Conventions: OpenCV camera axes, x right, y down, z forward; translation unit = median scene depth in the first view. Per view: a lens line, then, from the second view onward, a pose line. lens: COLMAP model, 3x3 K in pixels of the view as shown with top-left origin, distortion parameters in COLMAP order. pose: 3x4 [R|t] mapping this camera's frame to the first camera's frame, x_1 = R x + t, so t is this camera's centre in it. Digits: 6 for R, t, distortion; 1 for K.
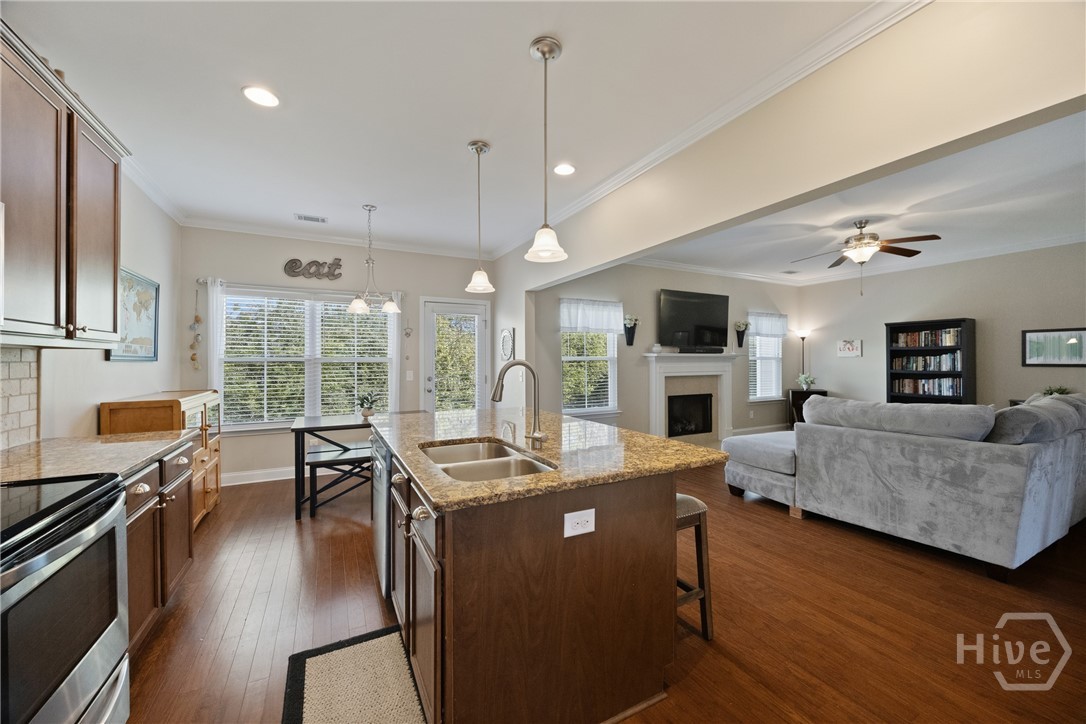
lens RADIAL K [[426.9, 0, 544.1], [0, 426.9, 365.4], [0, 0, 1]] dist [-0.002943, 0.000313]
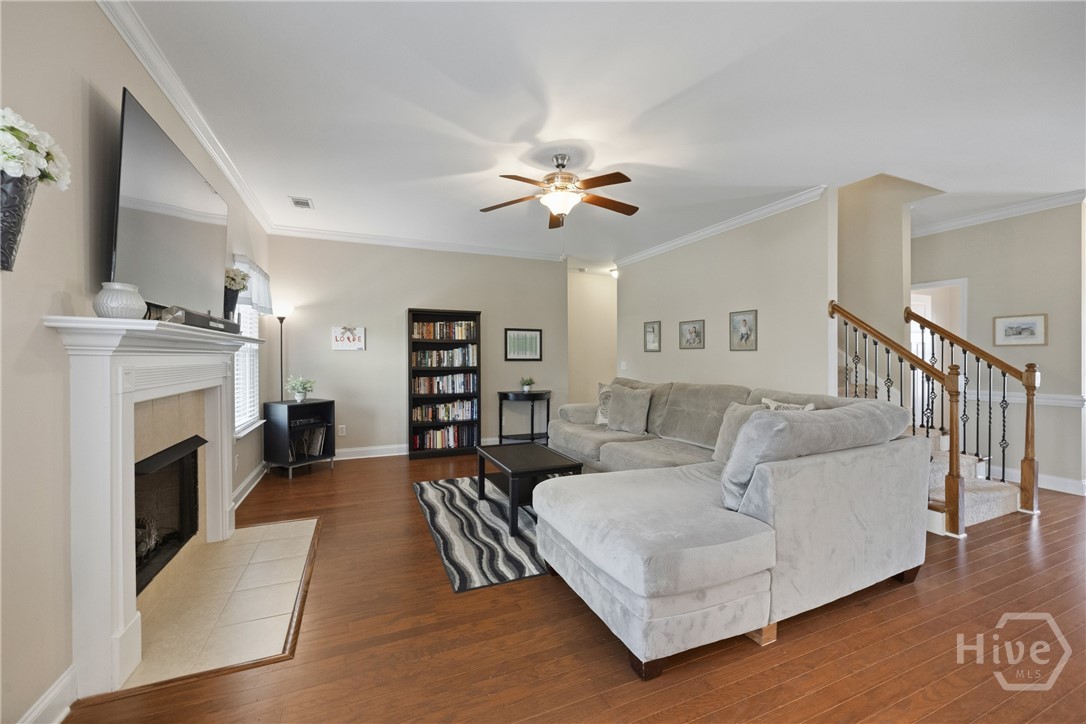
lens RADIAL K [[426.9, 0, 546.3], [0, 426.9, 359.9], [0, 0, 1]] dist [-0.002943, 0.000313]
pose [[0.081967, -0.001934, 0.996633, 0.023754], [0.011729, 0.999931, 0.000975, 0.000186], [-0.996566, 0.011610, 0.081984, 0.715794]]
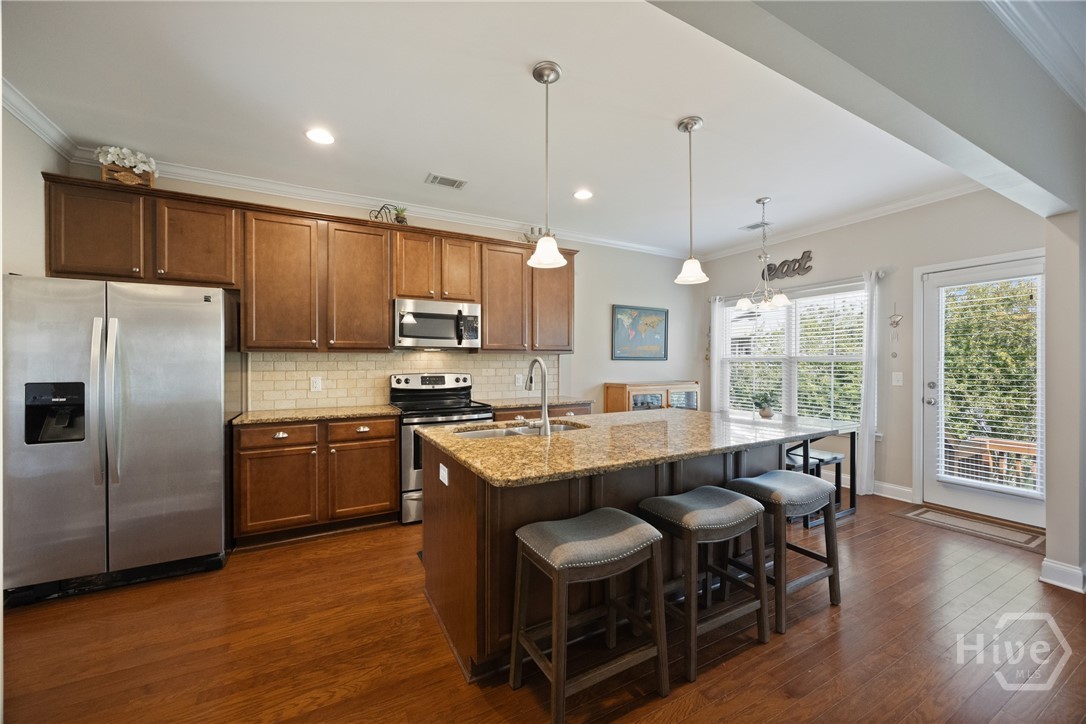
lens RADIAL K [[426.9, 0, 550.3], [0, 426.9, 363.9], [0, 0, 1]] dist [-0.002943, 0.000313]
pose [[0.010937, 0.007091, -0.999915, 0.365727], [-0.003989, 0.999967, 0.007047, -0.003420], [0.999932, 0.003912, 0.010965, 0.337945]]
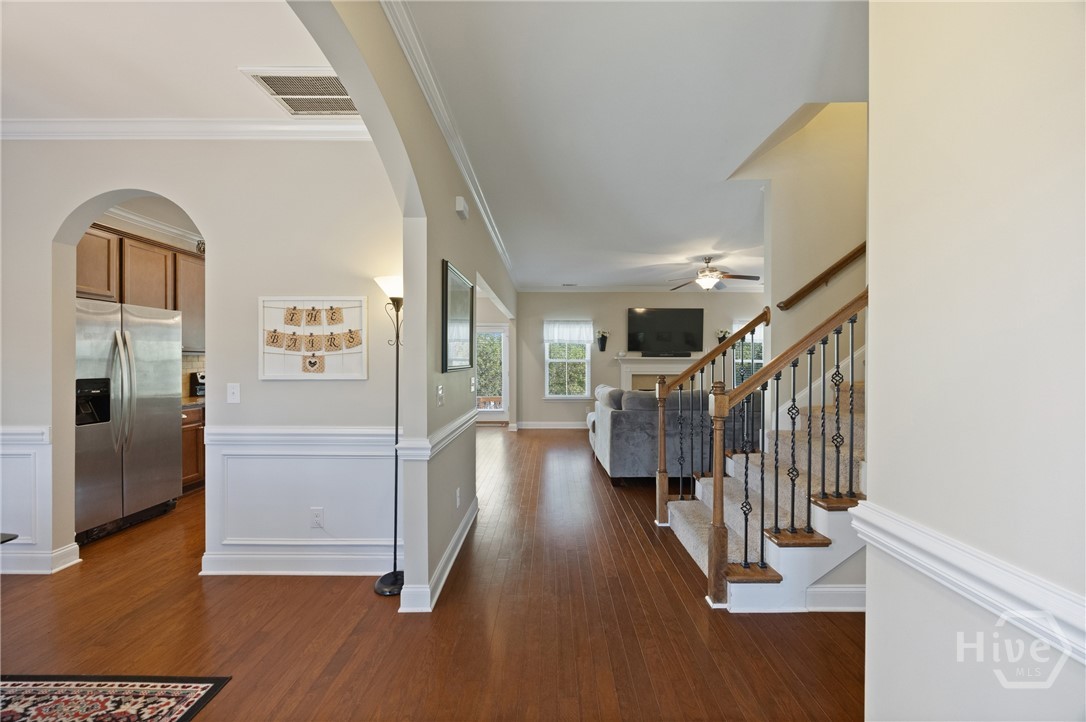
lens RADIAL K [[426.9, 0, 554.5], [0, 426.9, 364.2], [0, 0, 1]] dist [-0.002943, 0.000313]
pose [[0.884688, 0.008733, -0.466102, 0.695895], [-0.009651, 0.999953, 0.000417, -0.005011], [0.466084, 0.004130, 0.884731, -0.278461]]
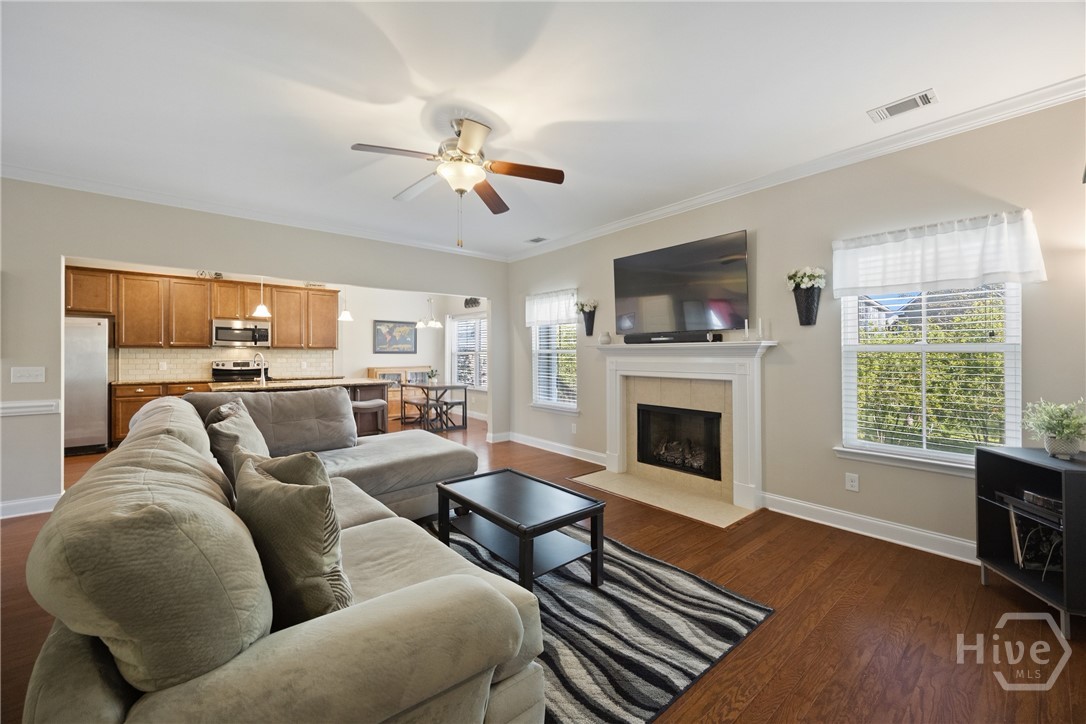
lens RADIAL K [[426.9, 0, 547.4], [0, 426.9, 356.3], [0, 0, 1]] dist [-0.002943, 0.000313]
pose [[0.207170, 0.007104, -0.978279, 1.003633], [-0.010494, 0.999932, 0.005039, -0.009446], [0.978249, 0.009222, 0.207230, 0.734812]]
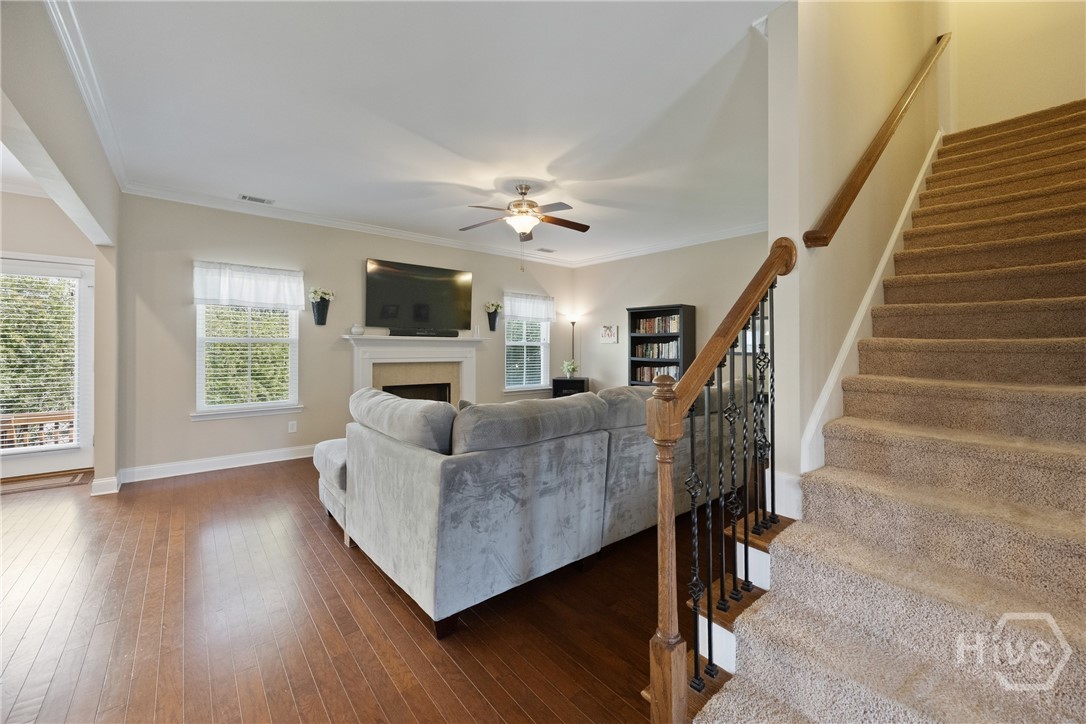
lens RADIAL K [[426.9, 0, 553.3], [0, 426.9, 348.0], [0, 0, 1]] dist [-0.002943, 0.000313]
pose [[0.977009, 0.011831, 0.212872, 0.459859], [-0.010732, 0.999922, -0.006320, -0.002441], [-0.212930, 0.003890, 0.977060, 0.101070]]
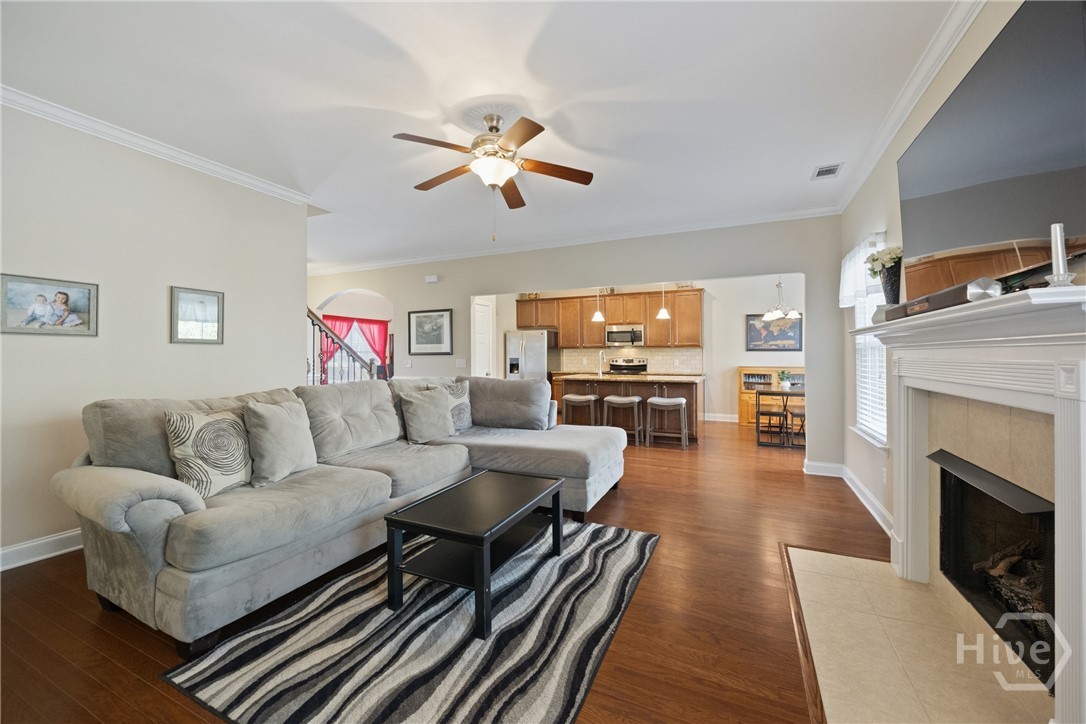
lens RADIAL K [[426.9, 0, 540.3], [0, 426.9, 355.0], [0, 0, 1]] dist [-0.002943, 0.000313]
pose [[-0.804981, 0.003327, -0.593291, 0.779418], [-0.001200, 0.999973, 0.007236, -0.002928], [0.593300, 0.006537, -0.804955, 1.132204]]
